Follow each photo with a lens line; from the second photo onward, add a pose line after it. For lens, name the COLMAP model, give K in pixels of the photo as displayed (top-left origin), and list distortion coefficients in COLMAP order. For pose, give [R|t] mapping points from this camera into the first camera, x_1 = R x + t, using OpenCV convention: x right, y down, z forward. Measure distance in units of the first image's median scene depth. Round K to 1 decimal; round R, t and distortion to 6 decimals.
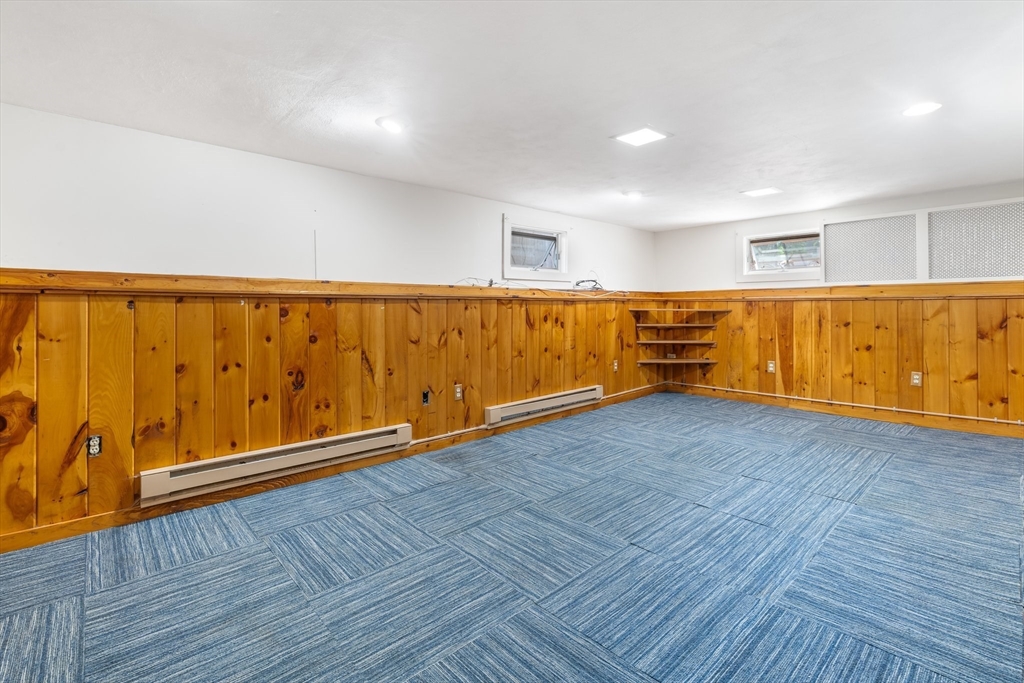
lens RADIAL K [[469.4, 0, 517.3], [0, 469.4, 308.8], [0, 0, 1]] dist [-0.011608, 0.000003]
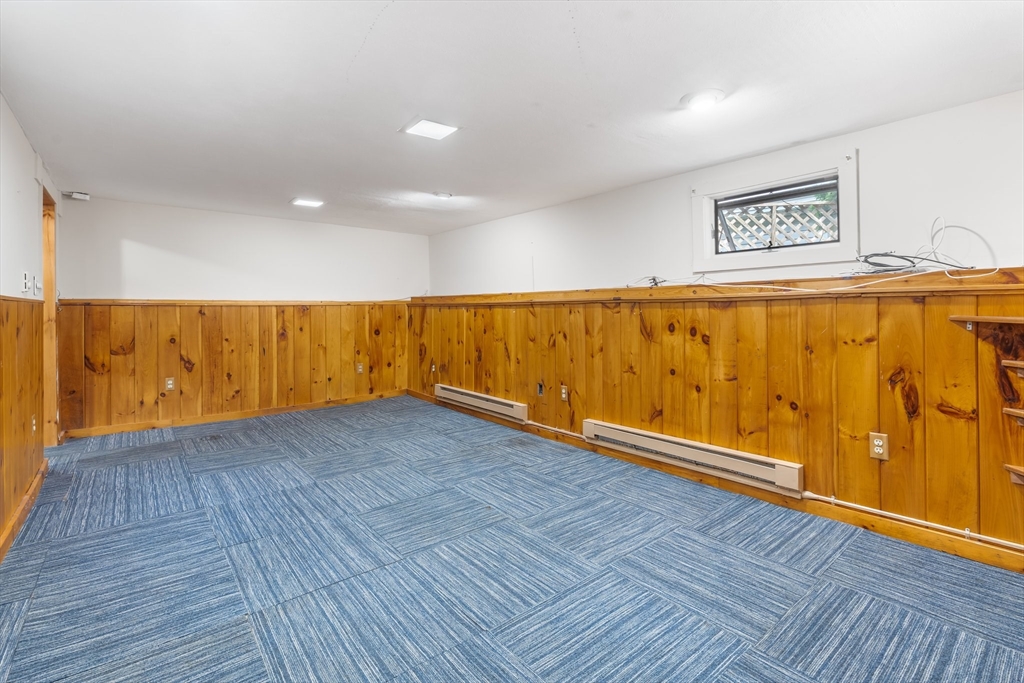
lens RADIAL K [[469.4, 0, 517.3], [0, 469.4, 308.8], [0, 0, 1]] dist [-0.011608, 0.000003]
pose [[-0.049106, 0.004130, -0.998785, 0.917915], [0.003970, 0.999984, 0.003940, -0.013609], [0.998786, -0.003772, -0.049122, 0.949545]]
